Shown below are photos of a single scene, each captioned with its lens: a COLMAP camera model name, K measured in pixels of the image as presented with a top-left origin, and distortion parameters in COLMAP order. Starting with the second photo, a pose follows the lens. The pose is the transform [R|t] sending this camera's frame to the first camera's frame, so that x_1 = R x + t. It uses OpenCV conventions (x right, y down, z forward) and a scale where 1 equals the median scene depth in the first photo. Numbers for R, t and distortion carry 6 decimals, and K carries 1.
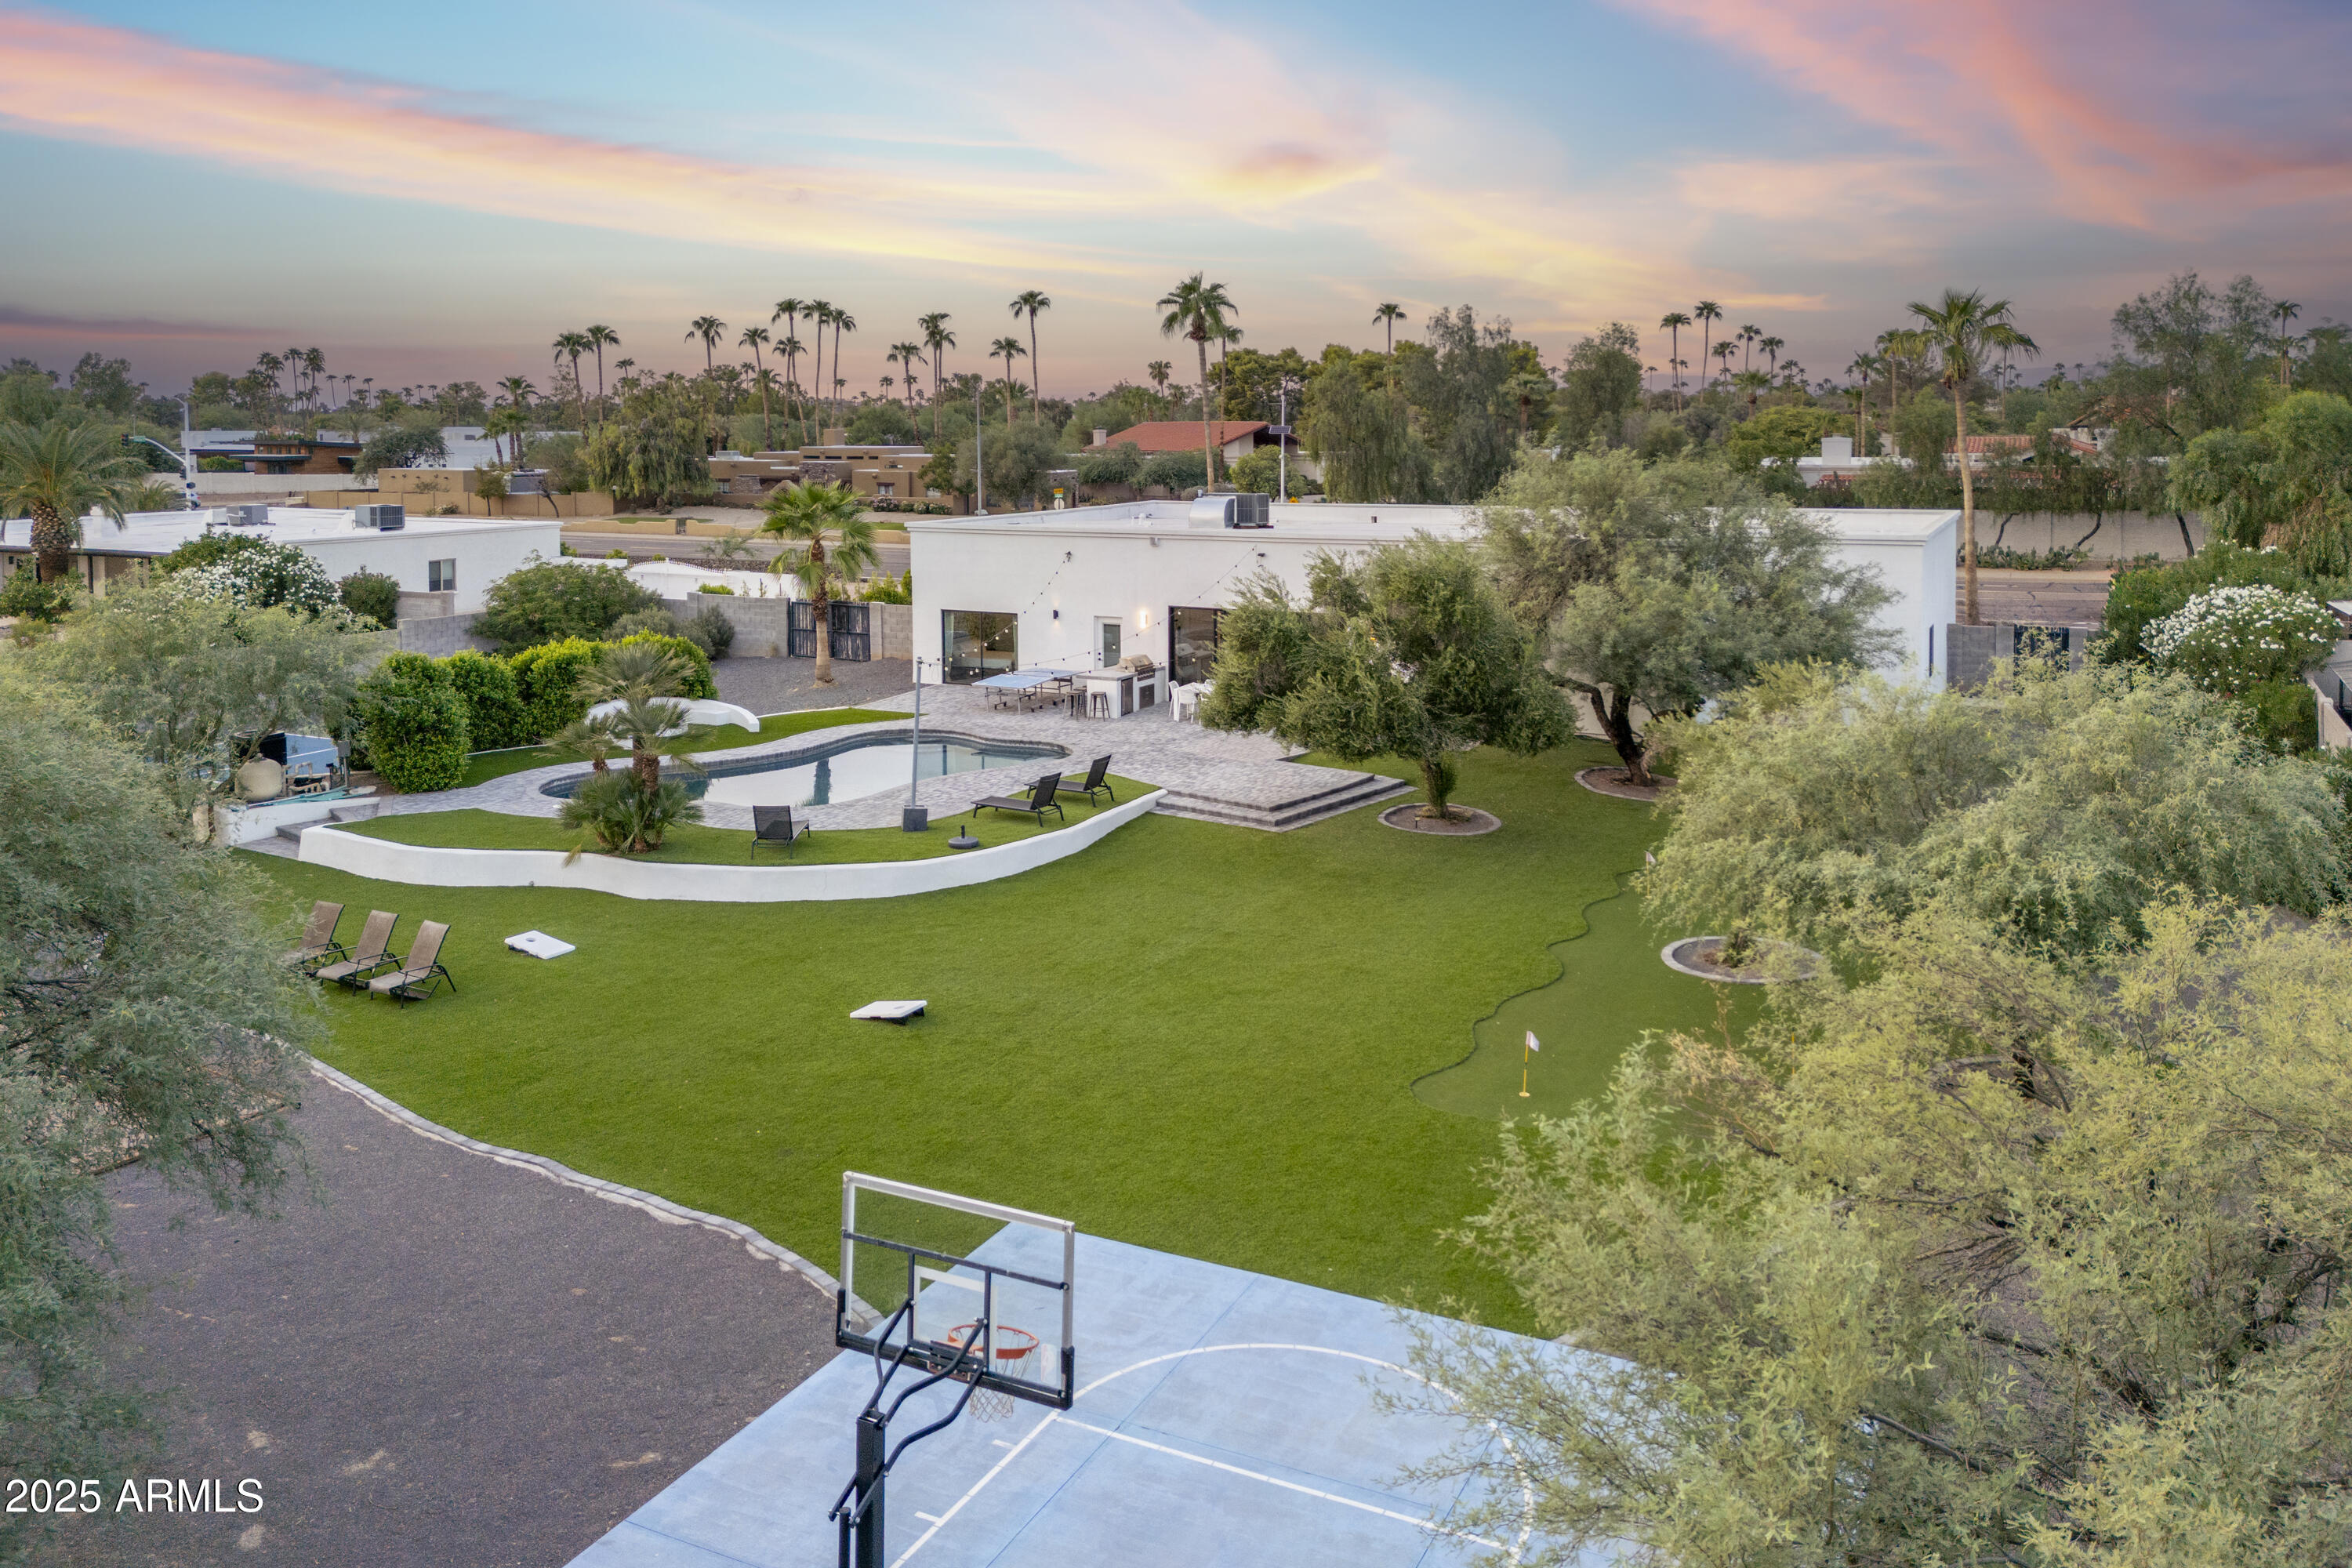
lens RADIAL K [[1699.3, 0, 1236.0], [0, 1699.3, 747.3], [0, 0, 1]] dist [0.062466, -0.064256]
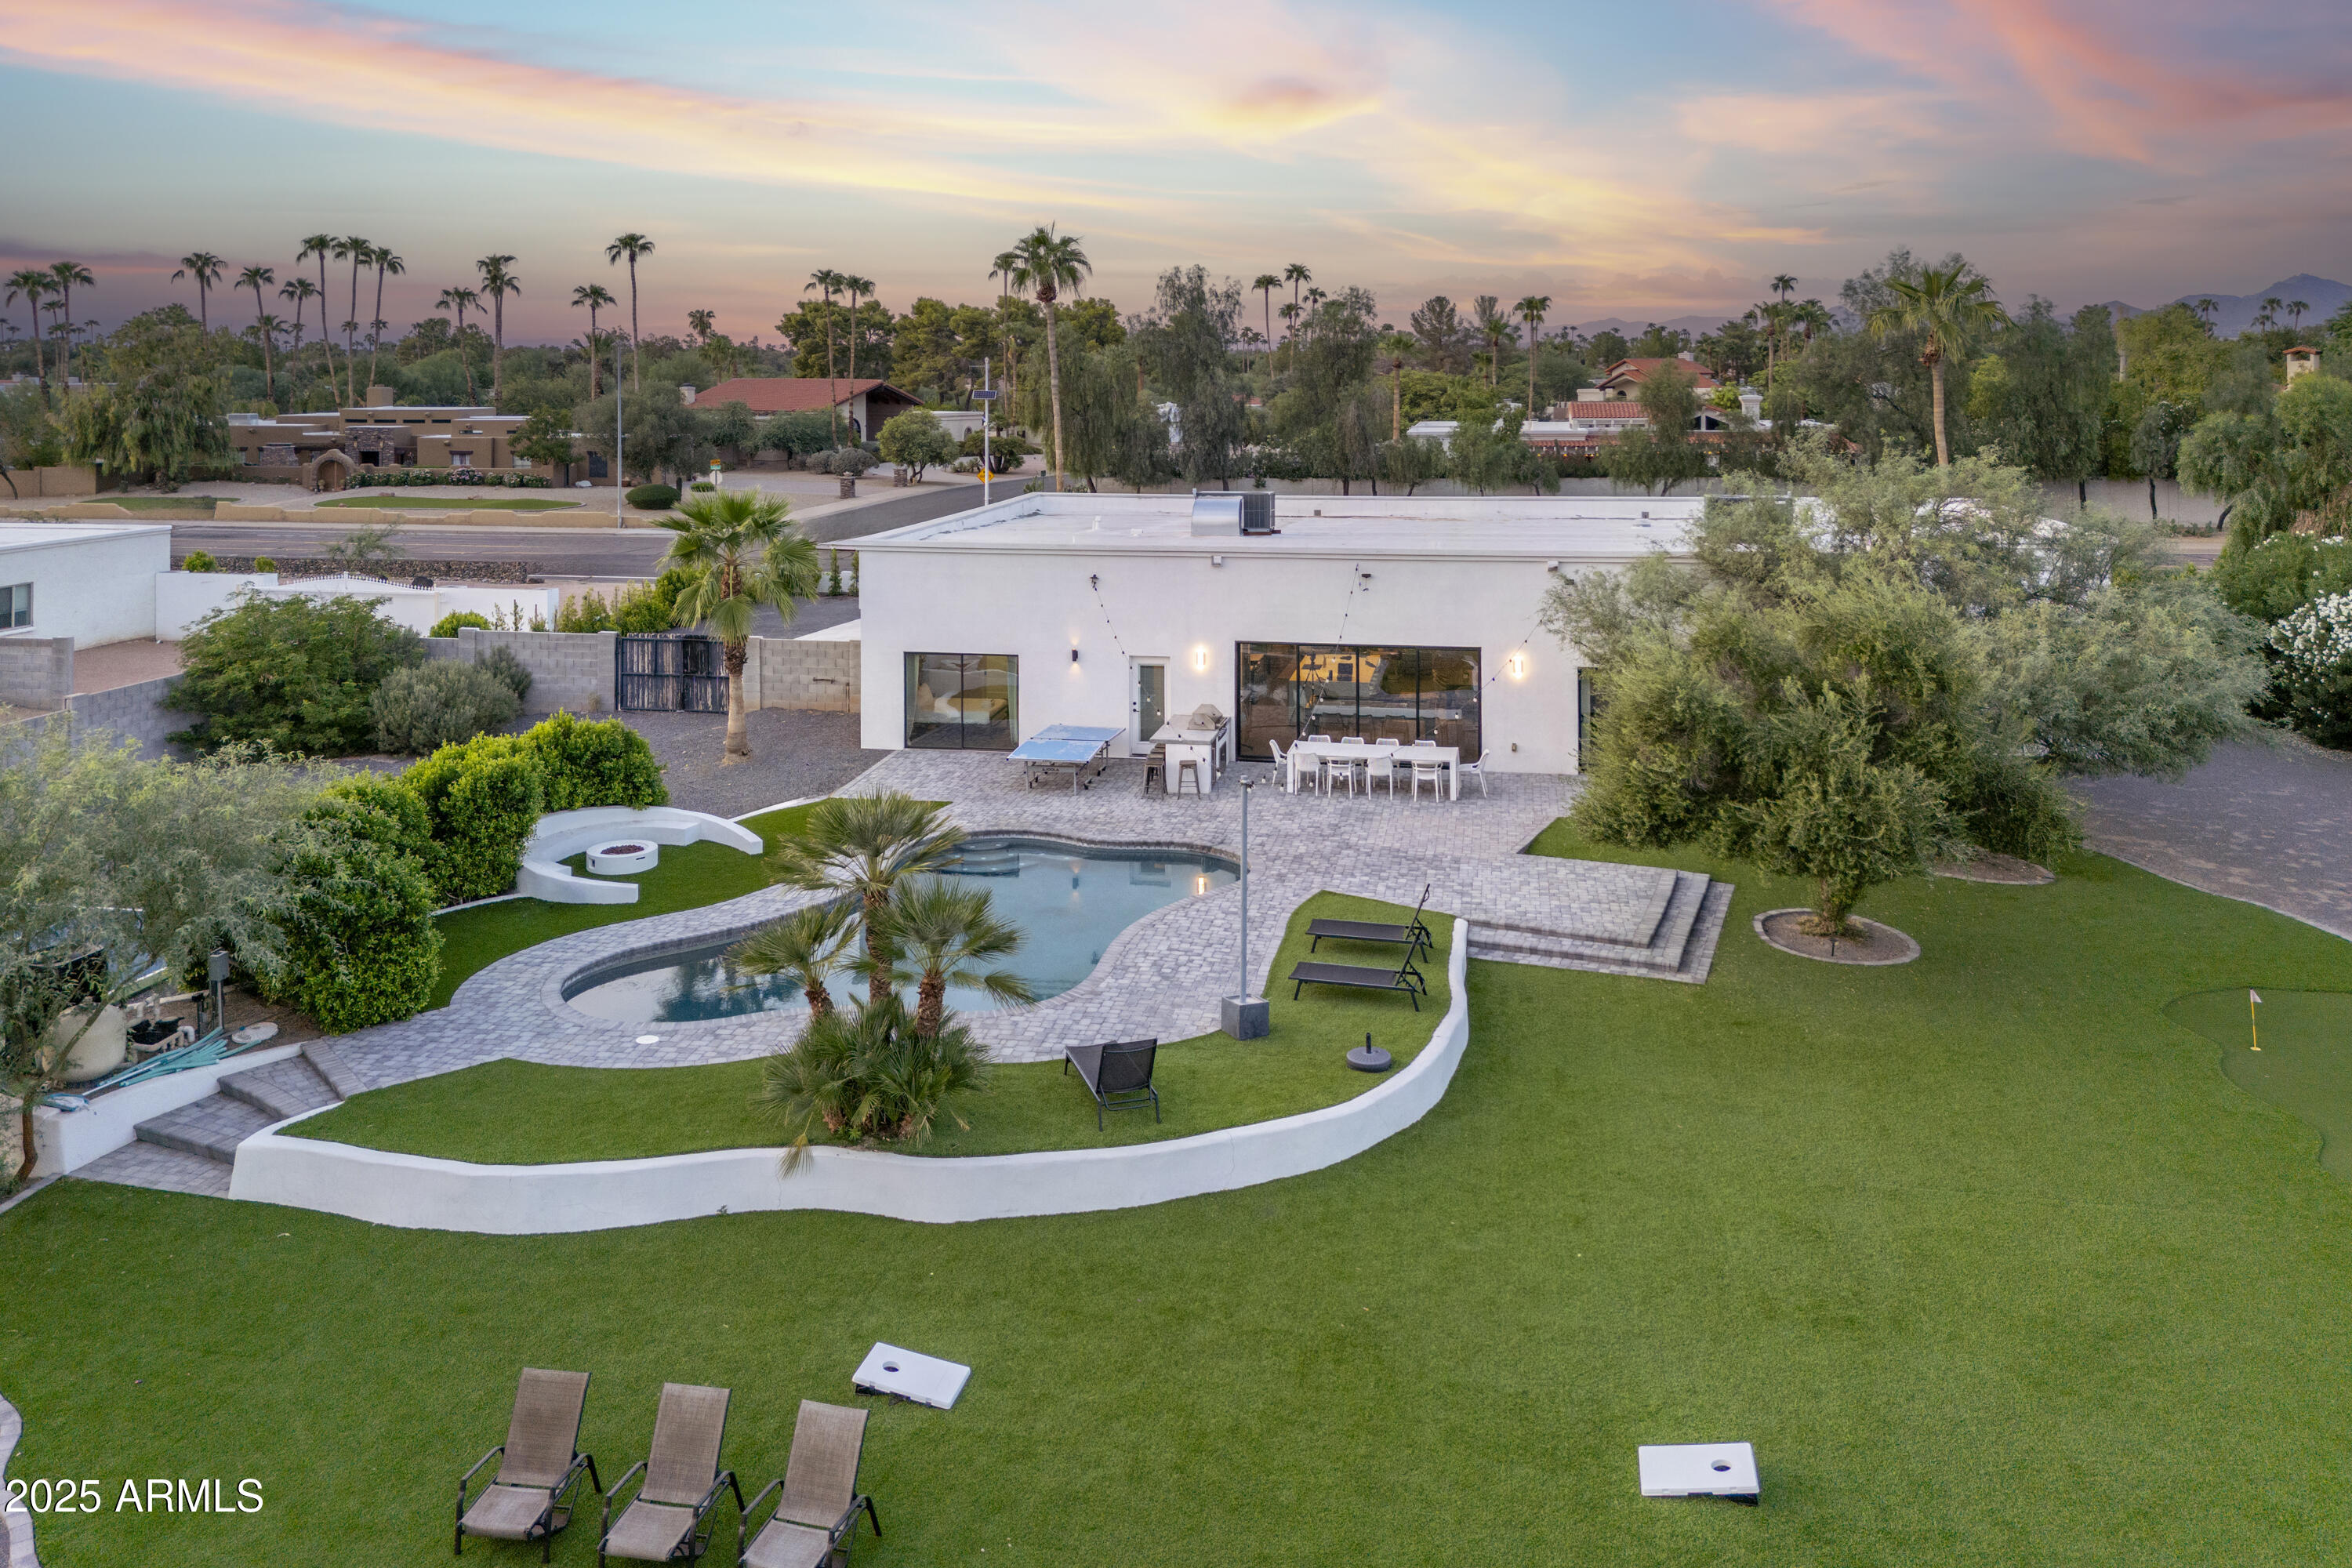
lens RADIAL K [[1699.3, 0, 1164.9], [0, 1699.3, 606.6], [0, 0, 1]] dist [0.062466, -0.064256]
pose [[0.962341, -0.032444, 0.269904, -0.100689], [0.046408, 0.997885, -0.045516, -0.023060], [-0.267856, 0.056327, 0.961811, 0.091228]]
